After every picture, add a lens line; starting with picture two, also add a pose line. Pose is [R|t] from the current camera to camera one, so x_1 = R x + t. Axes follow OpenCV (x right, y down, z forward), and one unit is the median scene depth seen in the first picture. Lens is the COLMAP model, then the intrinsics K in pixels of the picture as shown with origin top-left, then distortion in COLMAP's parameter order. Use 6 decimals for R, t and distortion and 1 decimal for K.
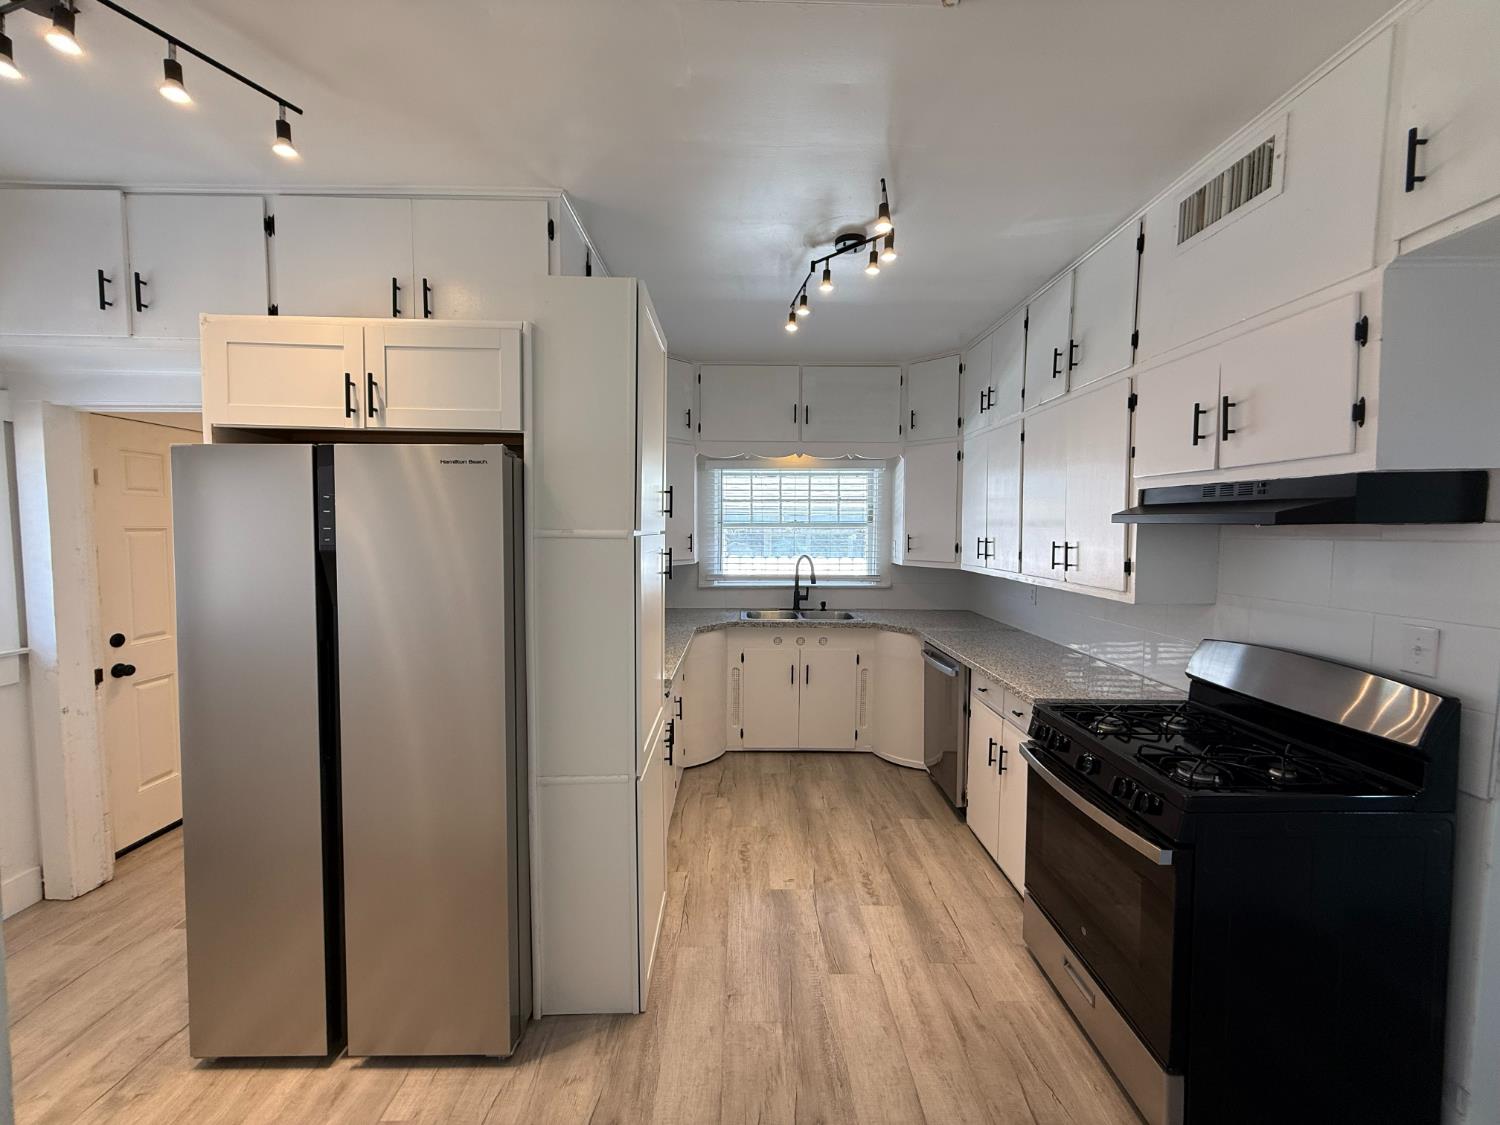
lens RADIAL K [[595.2, 0, 749.4], [0, 595.2, 557.9], [0, 0, 1]] dist [0.002884, -0.000450]
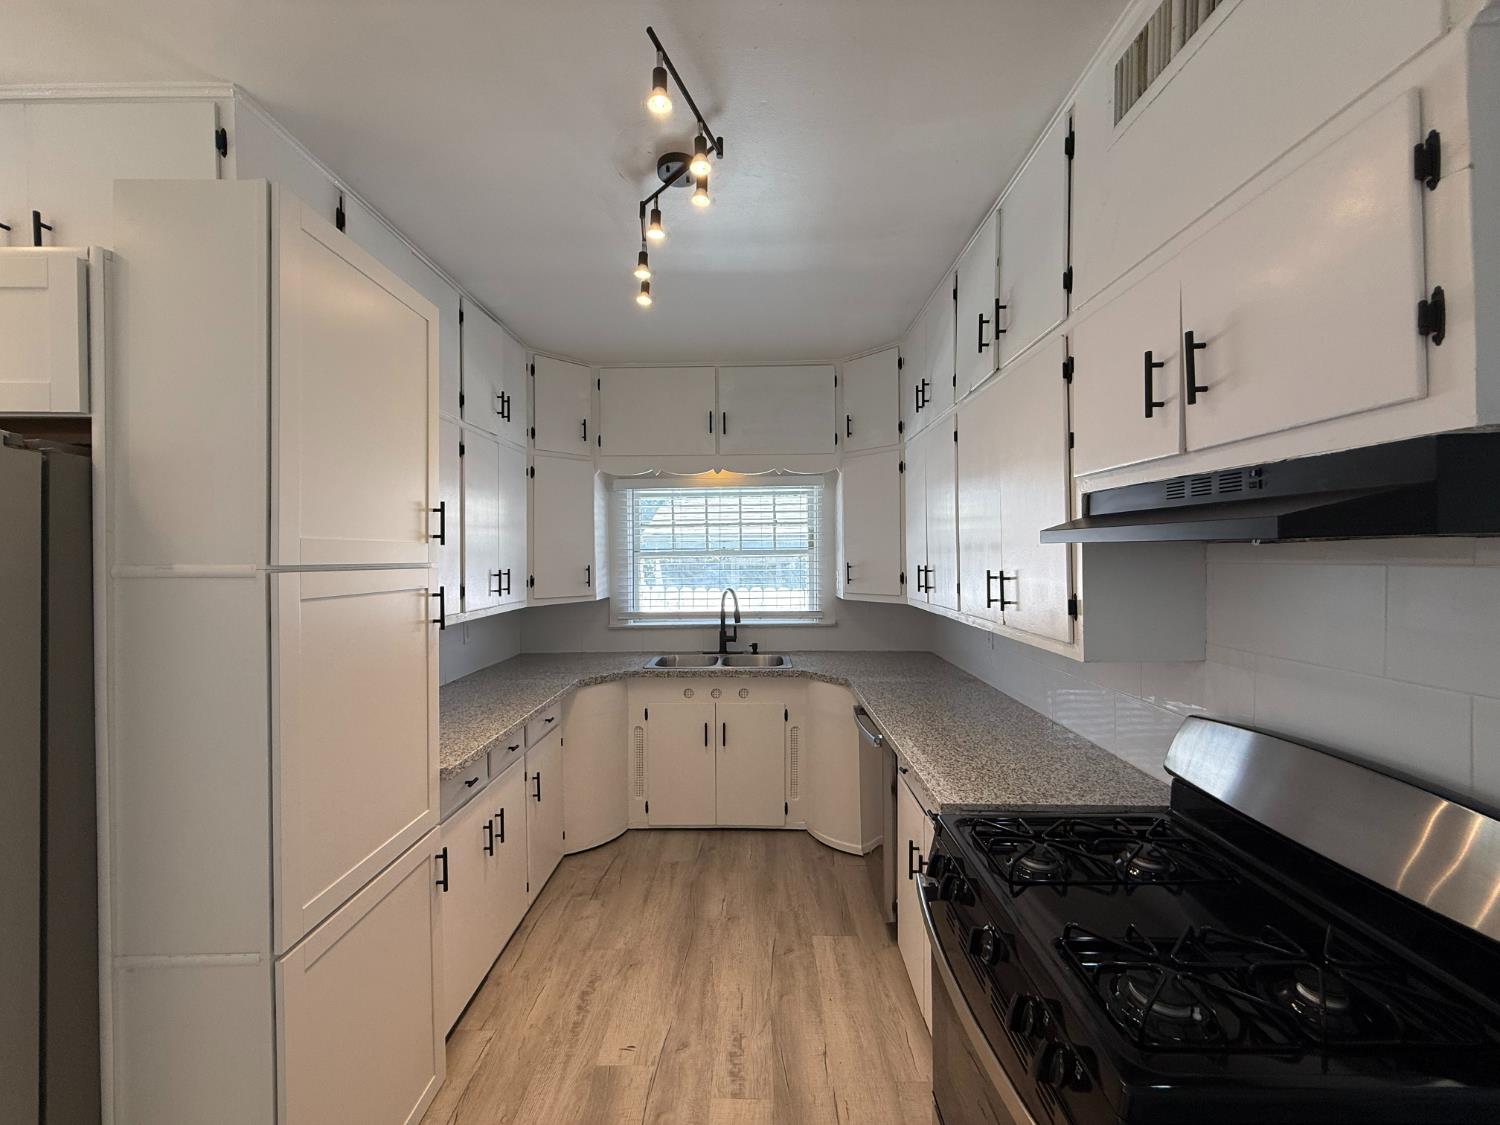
lens RADIAL K [[595.2, 0, 748.9], [0, 595.2, 557.7], [0, 0, 1]] dist [0.002884, -0.000450]
pose [[0.999605, -0.013879, -0.024429, 0.252373], [0.012673, 0.998725, -0.048863, -0.011699], [0.025076, 0.048535, 0.998507, 0.273979]]
